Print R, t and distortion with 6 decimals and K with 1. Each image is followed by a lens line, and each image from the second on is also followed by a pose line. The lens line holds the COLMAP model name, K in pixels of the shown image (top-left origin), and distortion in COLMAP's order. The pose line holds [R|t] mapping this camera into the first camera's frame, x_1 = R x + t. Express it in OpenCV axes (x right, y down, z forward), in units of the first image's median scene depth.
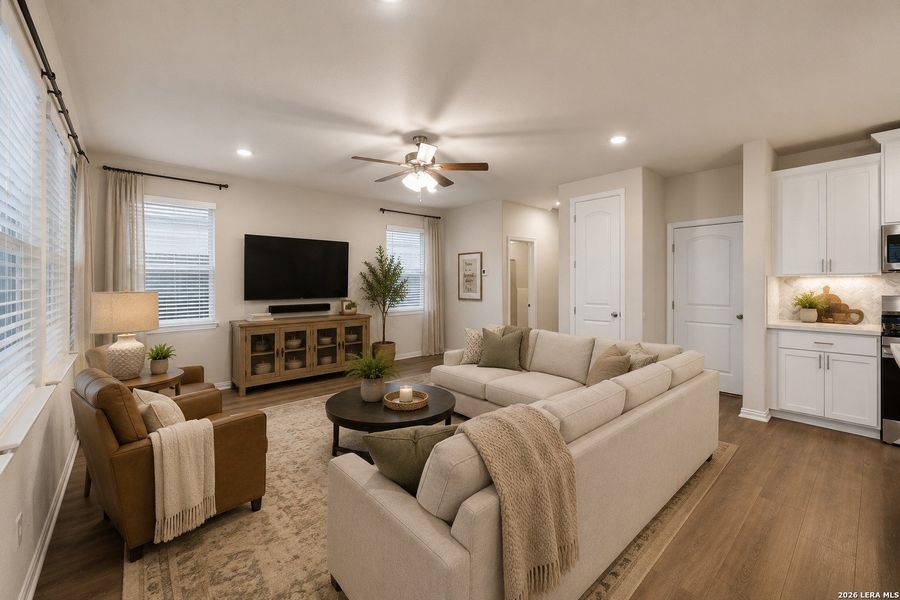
lens RADIAL K [[377.9, 0, 446.6], [0, 377.9, 279.0], [0, 0, 1]] dist [0.001408, 0.000229]
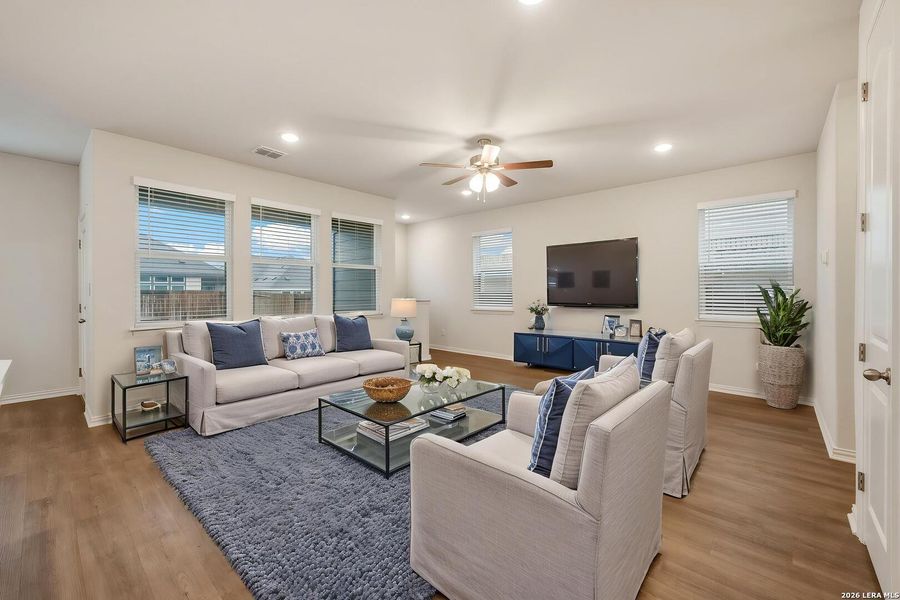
lens RADIAL K [[368.8, 0, 447.6], [0, 368.8, 291.9], [0, 0, 1]] dist [-0.001858, -0.000524]
pose [[0.098370, 0.003197, -0.995145, 0.887894], [0.016161, 0.999858, 0.004810, 0.023497], [0.995019, -0.016556, 0.098305, 0.788474]]
